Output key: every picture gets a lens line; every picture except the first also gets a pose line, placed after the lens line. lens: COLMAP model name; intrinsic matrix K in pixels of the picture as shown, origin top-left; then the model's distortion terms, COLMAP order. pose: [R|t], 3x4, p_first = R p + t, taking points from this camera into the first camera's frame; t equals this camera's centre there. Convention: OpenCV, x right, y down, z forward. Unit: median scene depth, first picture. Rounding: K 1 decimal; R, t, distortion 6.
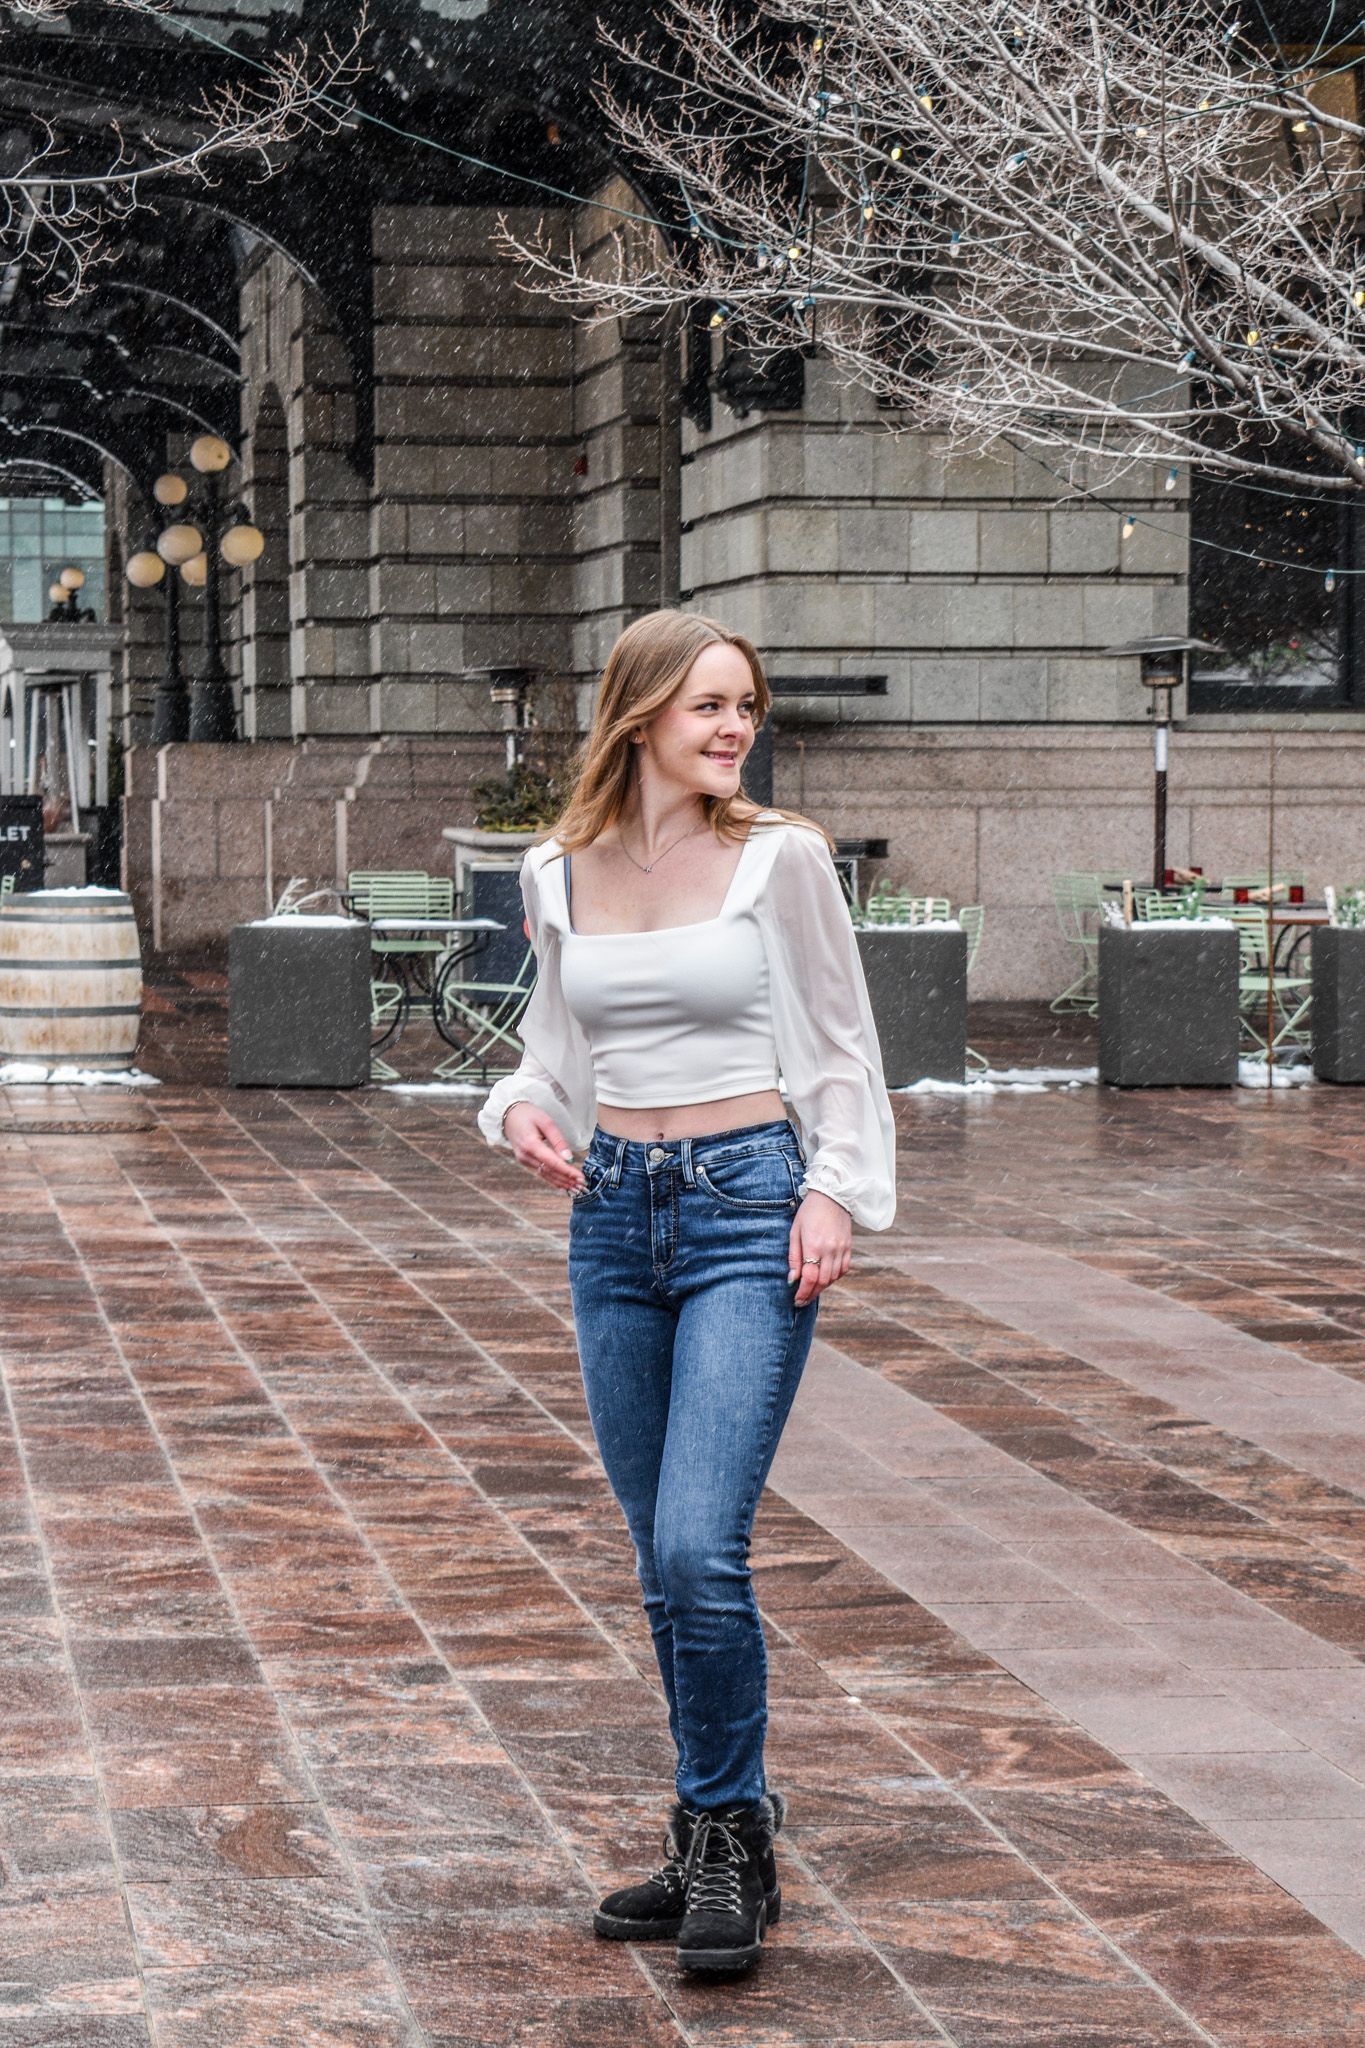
lens RADIAL K [[4537.1, 0, 682.4], [0, 4537.1, 952.3], [0, 0, 1]] dist [0.043391, 0.283924]
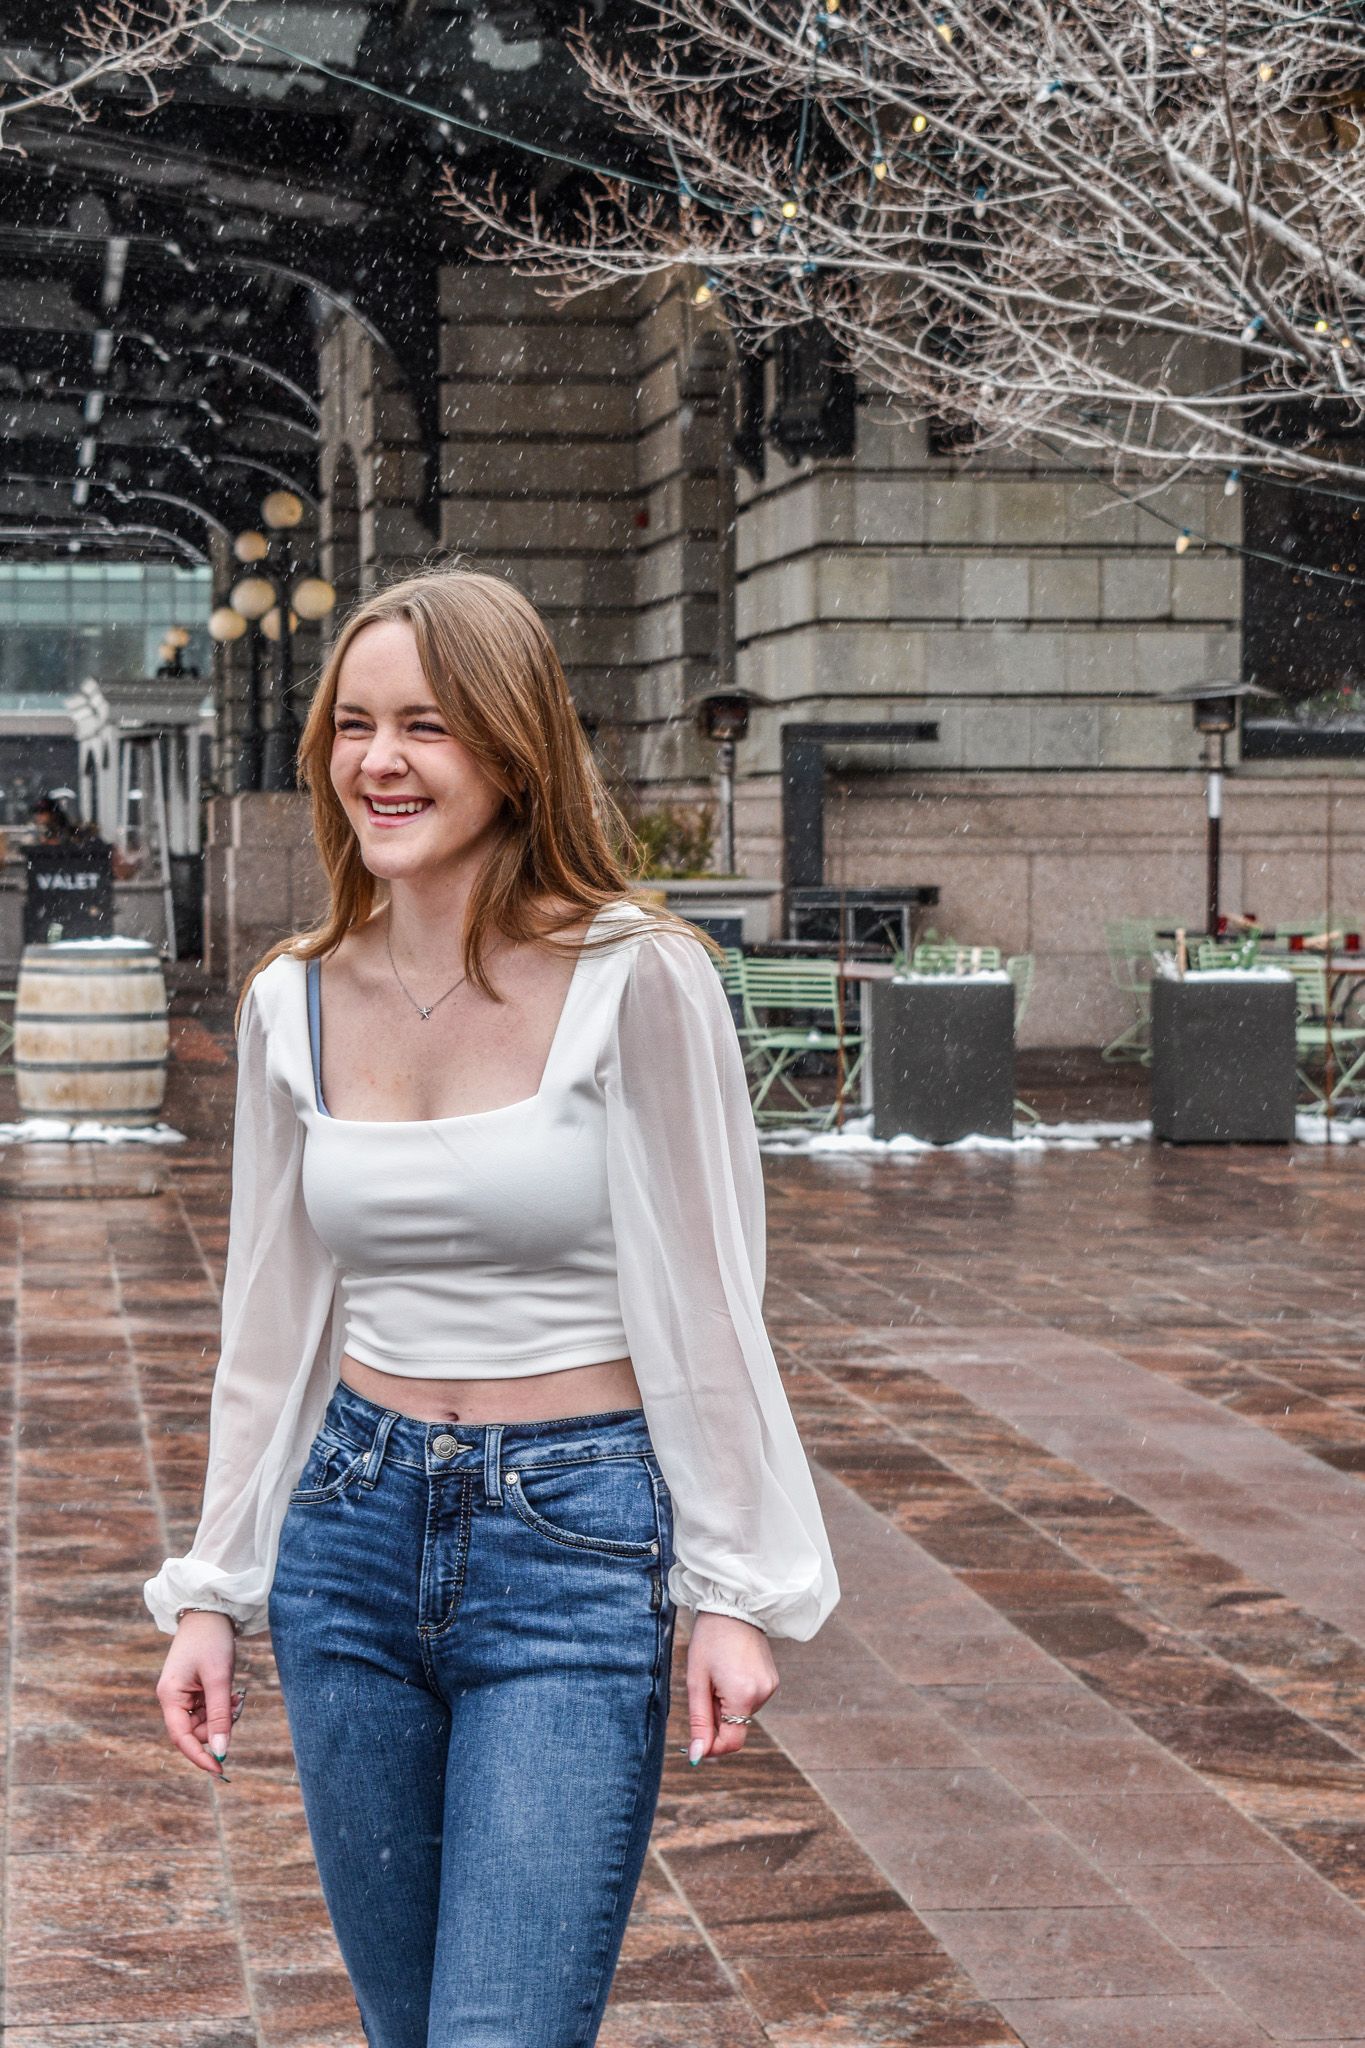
lens RADIAL K [[4238.7, 0, 681.5], [0, 4238.7, 978.2], [0, 0, 1]] dist [0.004525, 0.191847]
pose [[0.999816, -0.001223, -0.019165, 0.015219], [0.001179, 0.999997, -0.002314, -0.006194], [0.019168, 0.002291, 0.999814, 0.161071]]
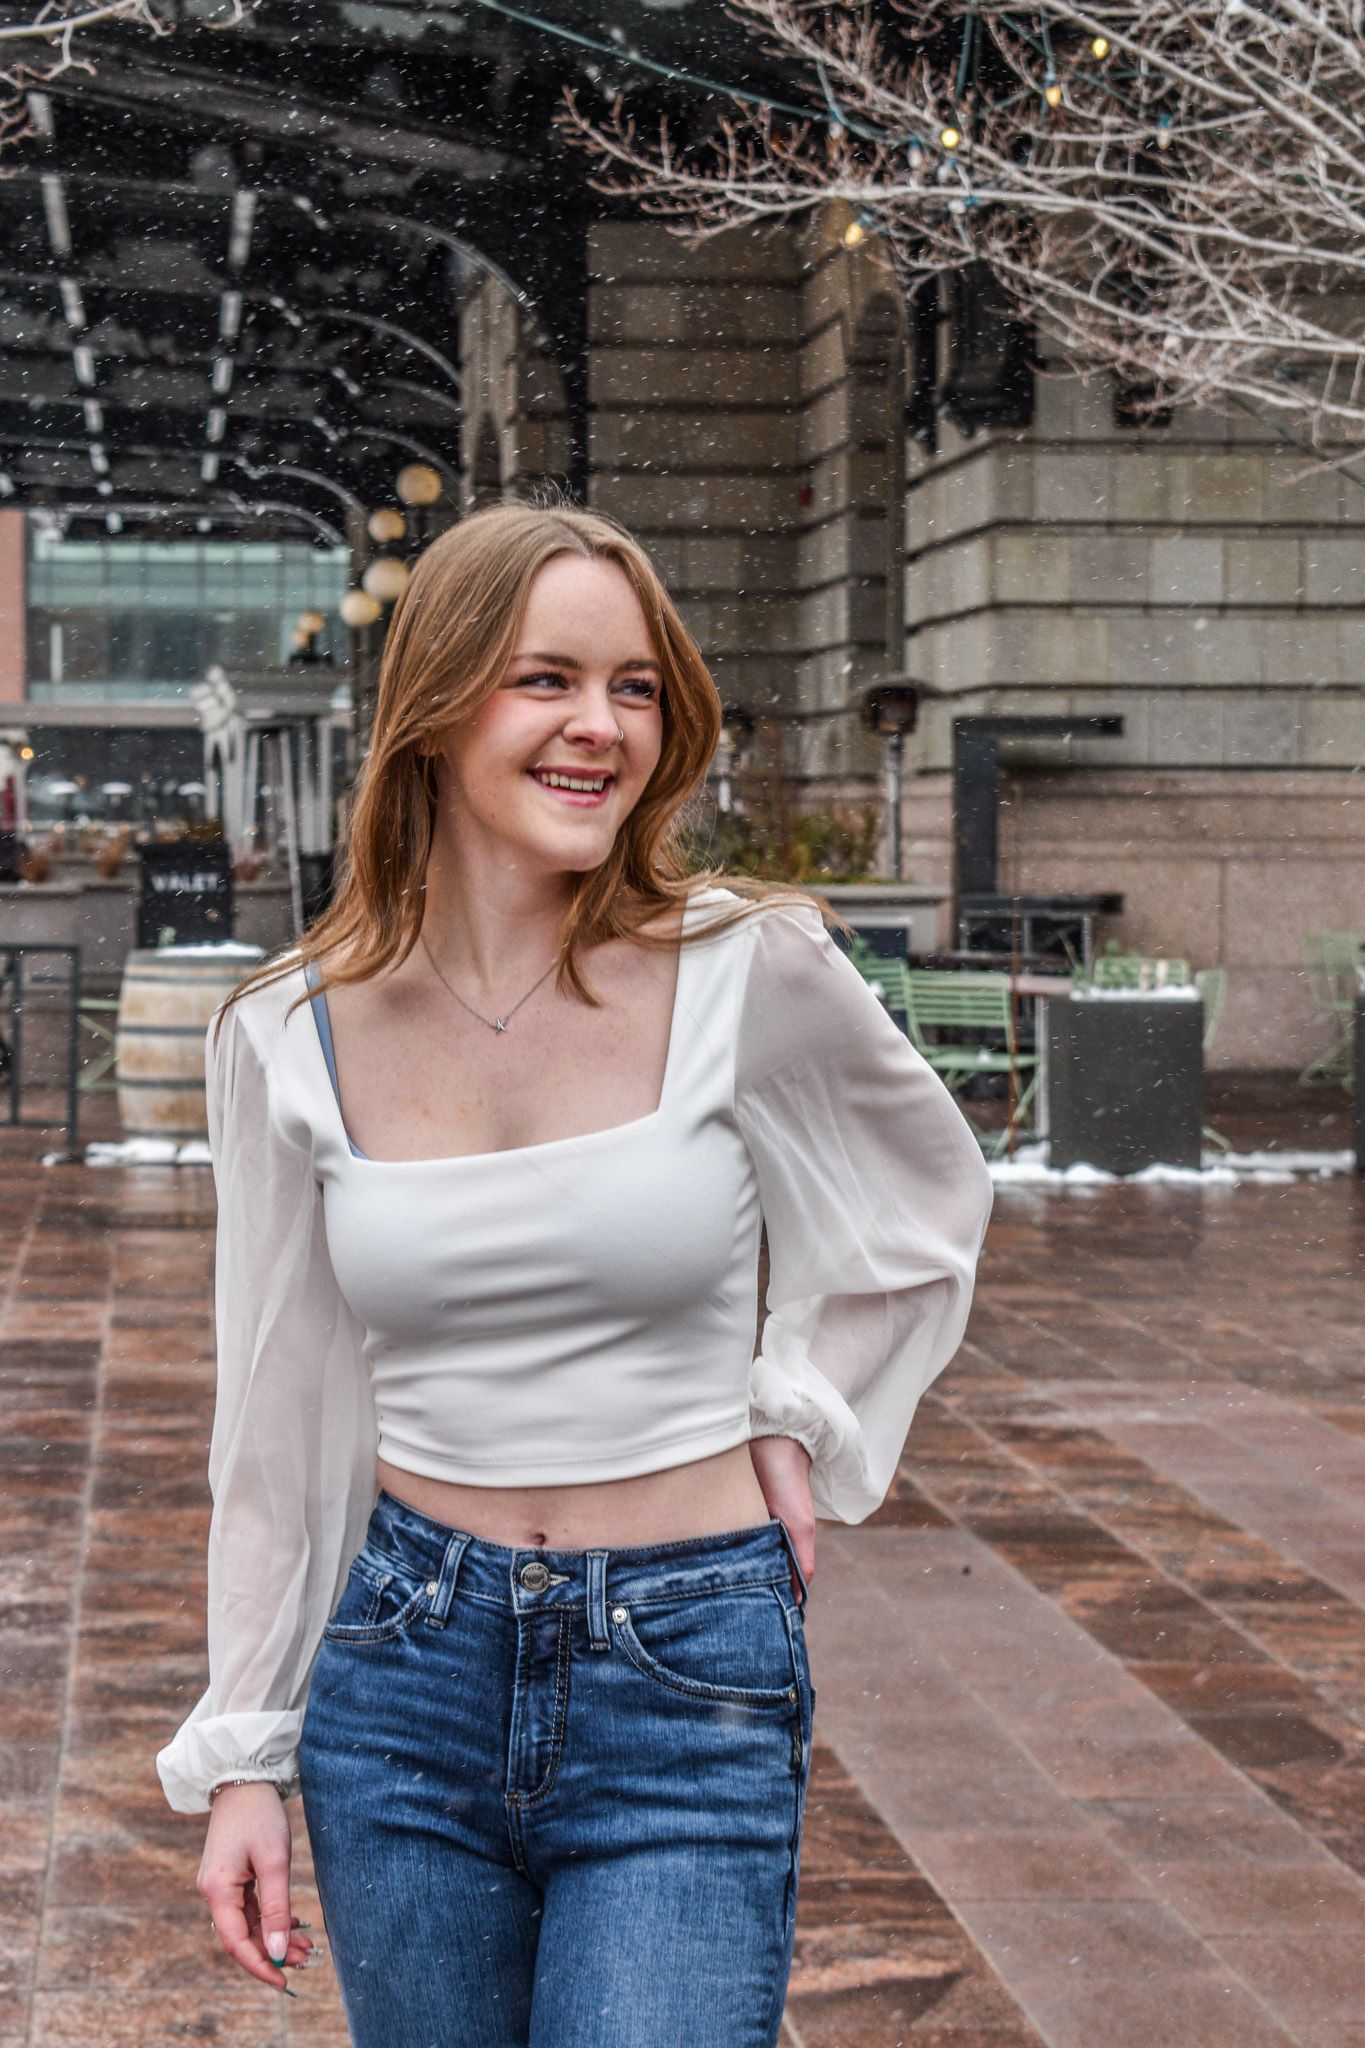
lens RADIAL K [[4537.1, 0, 682.4], [0, 4537.1, 952.3], [0, 0, 1]] dist [0.043391, 0.283924]
pose [[0.998417, 0.004836, -0.056034, 0.018132], [-0.005431, 0.999930, -0.010472, -0.006903], [0.055979, 0.010759, 0.998374, 0.186278]]
